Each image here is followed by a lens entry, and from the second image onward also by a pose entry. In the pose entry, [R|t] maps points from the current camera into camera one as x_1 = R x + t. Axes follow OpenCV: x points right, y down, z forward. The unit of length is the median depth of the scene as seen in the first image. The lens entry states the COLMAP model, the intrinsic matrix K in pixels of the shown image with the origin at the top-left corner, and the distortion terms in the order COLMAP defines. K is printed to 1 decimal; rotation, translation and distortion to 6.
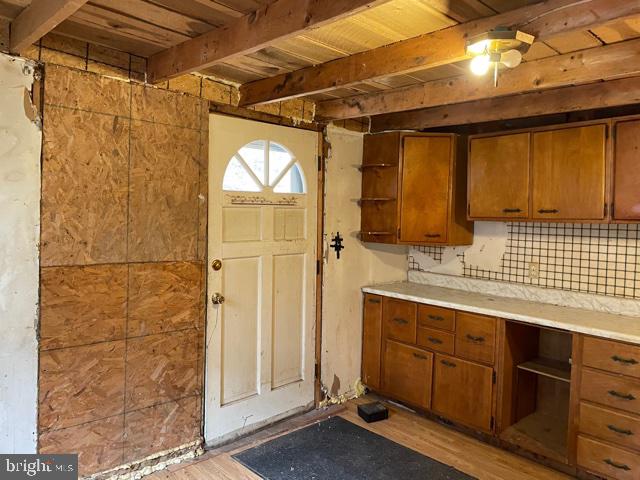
lens RADIAL K [[478.4, 0, 318.3], [0, 478.4, 229.8], [0, 0, 1]] dist [0.085896, -0.110731]
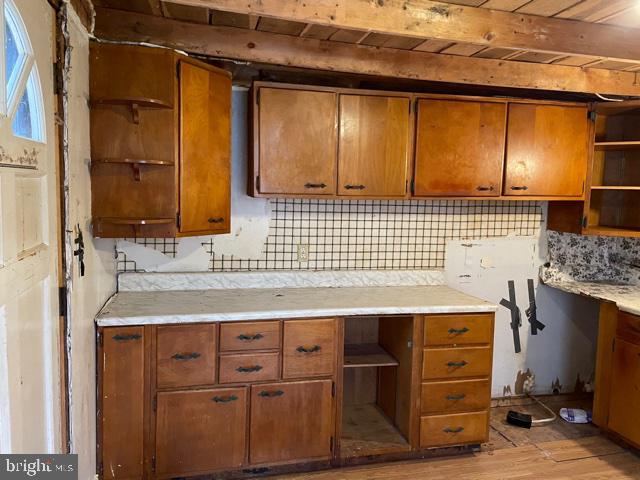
lens RADIAL K [[478.4, 0, 318.3], [0, 478.4, 229.8], [0, 0, 1]] dist [0.085896, -0.110731]
pose [[0.476819, -0.076827, 0.875638, -0.306893], [0.016253, 0.996773, 0.078605, -0.026730], [-0.878851, -0.023249, 0.476529, 0.568813]]
